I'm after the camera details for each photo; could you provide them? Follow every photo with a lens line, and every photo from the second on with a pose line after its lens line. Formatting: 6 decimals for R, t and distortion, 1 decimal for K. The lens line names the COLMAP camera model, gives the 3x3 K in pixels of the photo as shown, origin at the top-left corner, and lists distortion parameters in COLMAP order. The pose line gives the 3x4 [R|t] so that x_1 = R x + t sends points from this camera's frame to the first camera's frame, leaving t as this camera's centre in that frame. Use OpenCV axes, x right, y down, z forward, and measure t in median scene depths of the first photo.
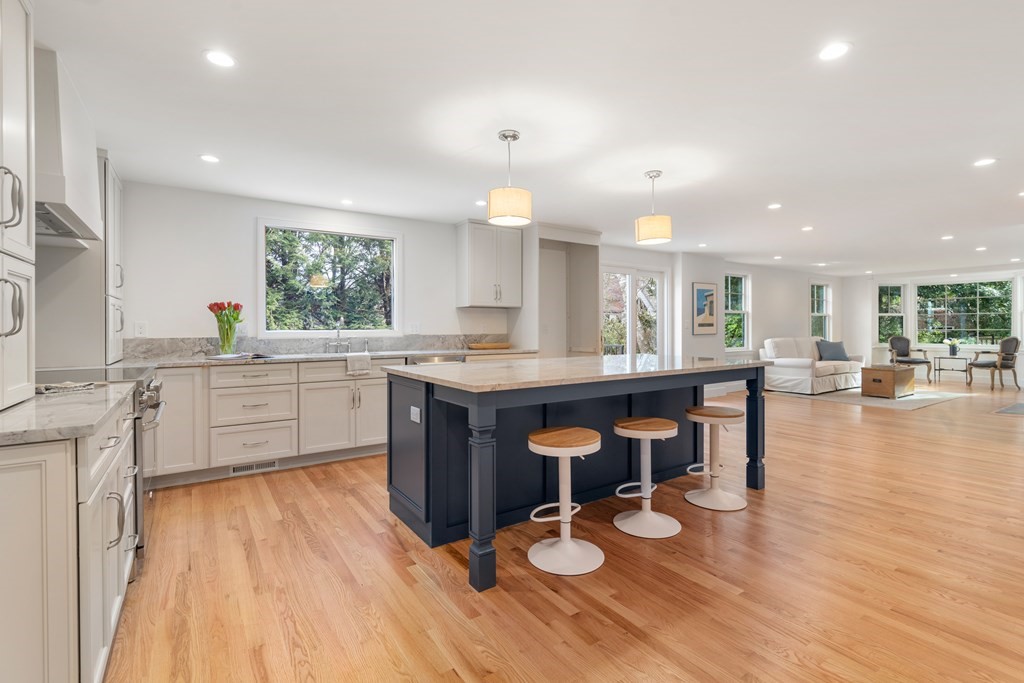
lens RADIAL K [[472.9, 0, 510.9], [0, 472.9, 332.4], [0, 0, 1]] dist [-0.001598, -0.000030]
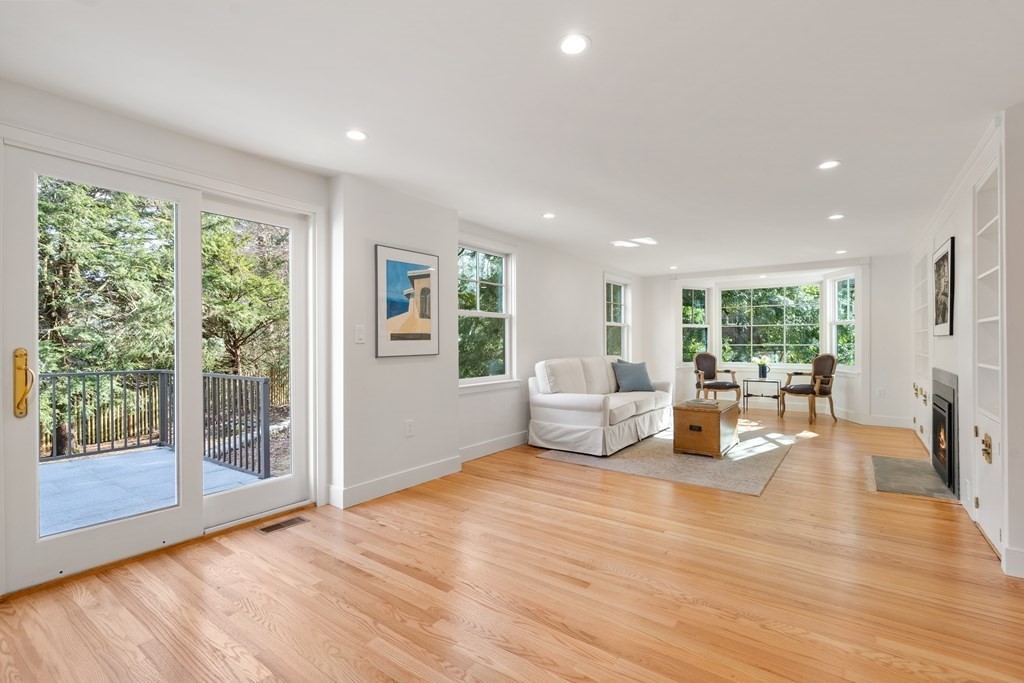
lens RADIAL K [[472.9, 0, 510.9], [0, 472.9, 344.2], [0, 0, 1]] dist [-0.001598, -0.000030]
pose [[0.939303, -0.001008, 0.343087, 0.284604], [0.002879, 0.999984, -0.004943, -0.004287], [-0.343076, 0.005631, 0.939291, 0.423104]]
